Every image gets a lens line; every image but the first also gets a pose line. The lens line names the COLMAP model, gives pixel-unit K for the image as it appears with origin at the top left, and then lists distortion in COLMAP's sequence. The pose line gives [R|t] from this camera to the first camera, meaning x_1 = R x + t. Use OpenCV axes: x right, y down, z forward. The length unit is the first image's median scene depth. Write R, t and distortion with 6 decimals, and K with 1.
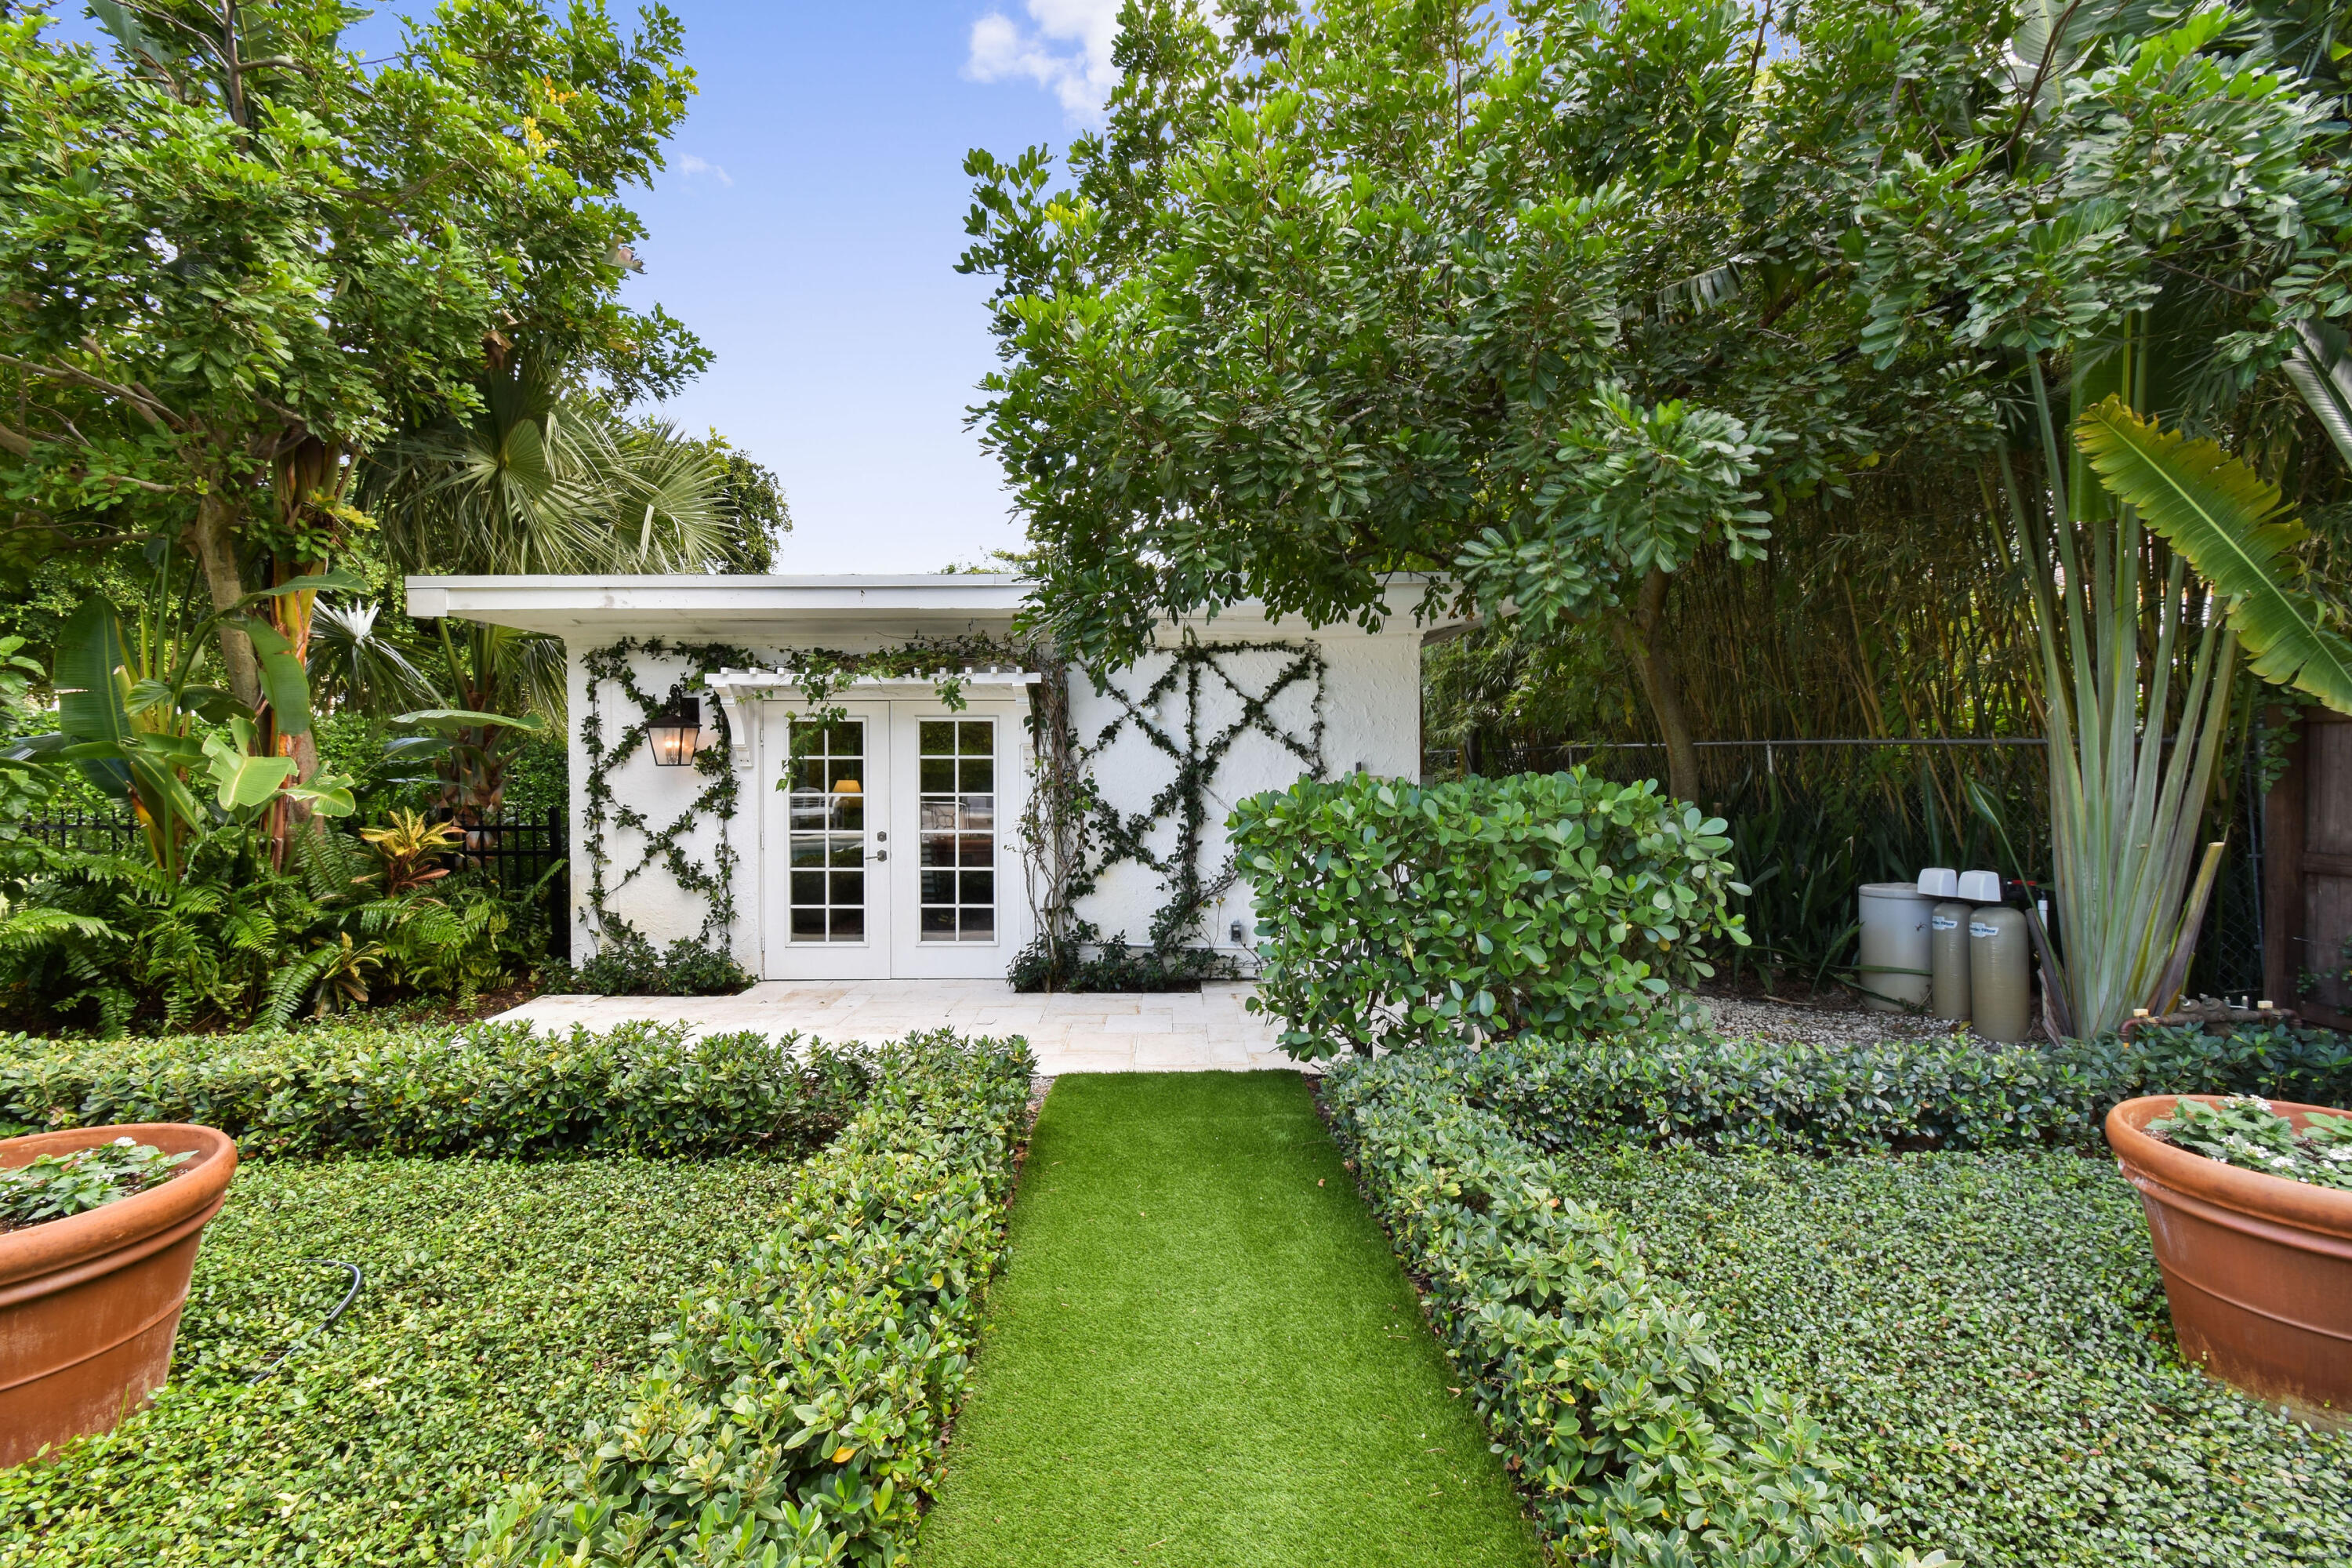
lens RADIAL K [[1062.9, 0, 1188.1], [0, 1062.9, 774.6], [0, 0, 1]] dist [-0.001254, -0.000323]
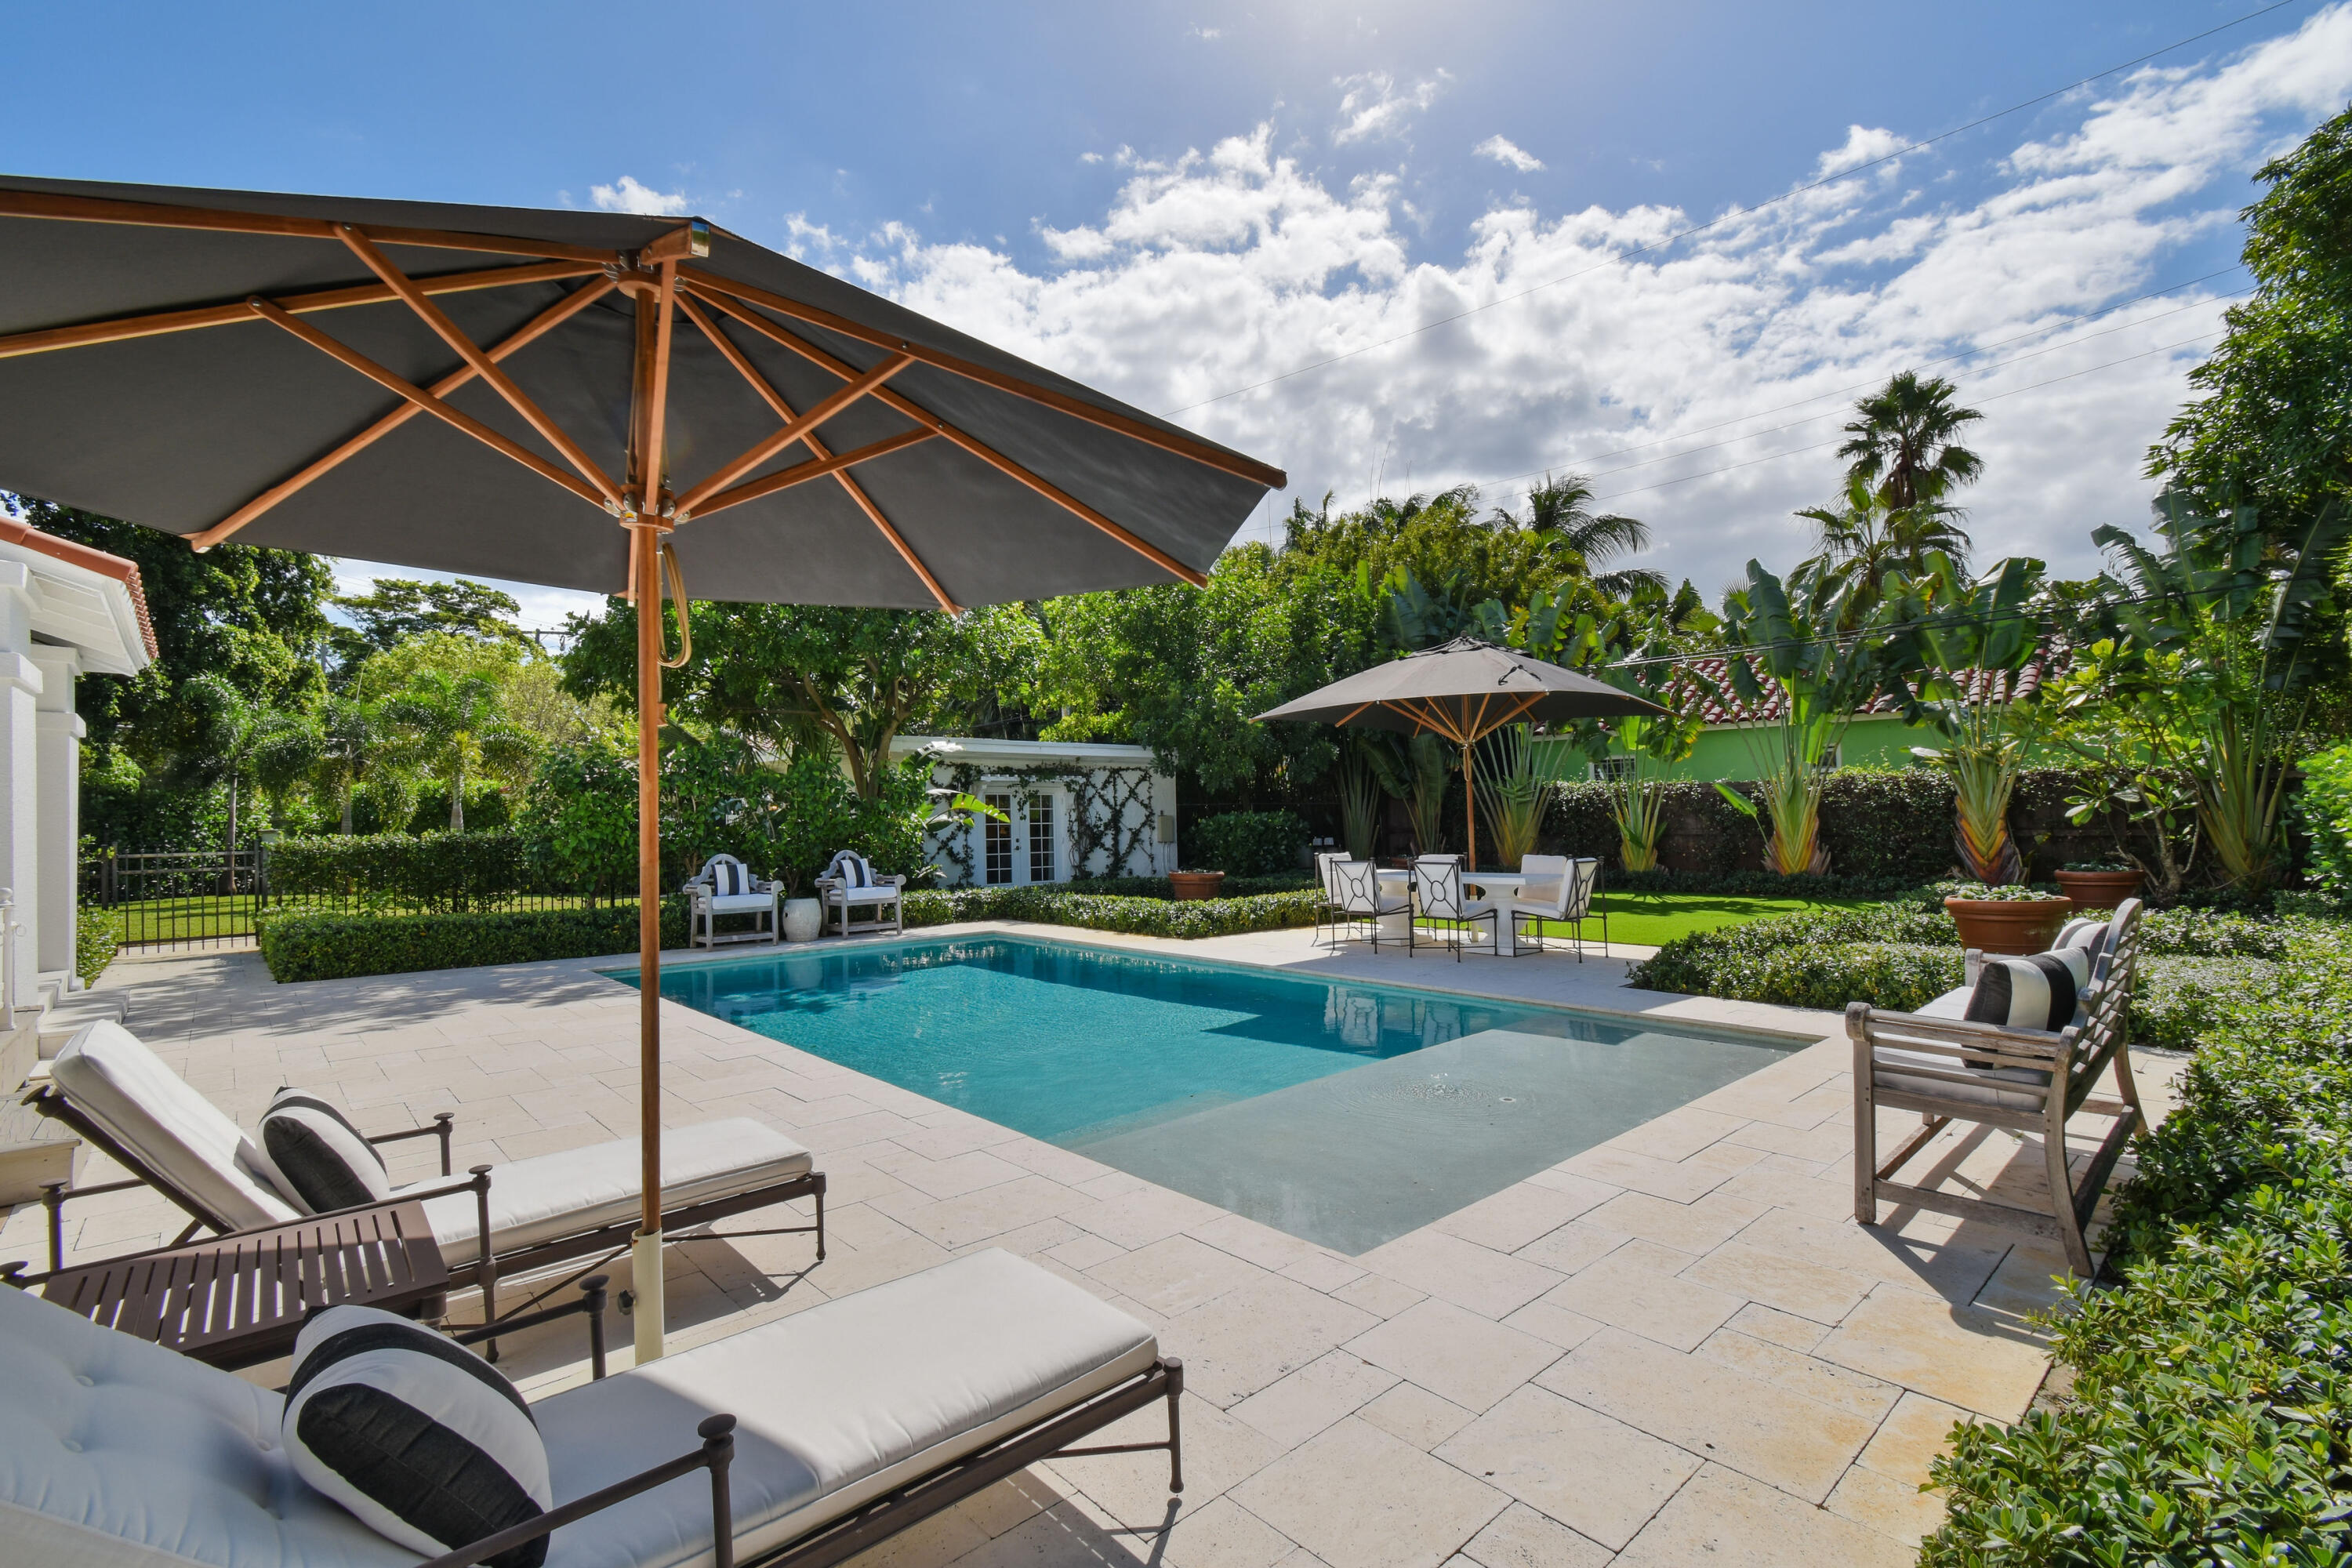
lens RADIAL K [[1062.9, 0, 1143.6], [0, 1062.9, 835.2], [0, 0, 1]] dist [-0.001254, -0.000323]
pose [[0.755721, -0.018172, 0.654642, -1.744106], [0.020212, 0.999786, 0.004421, 0.041802], [-0.654582, 0.009891, 0.755926, -1.128079]]
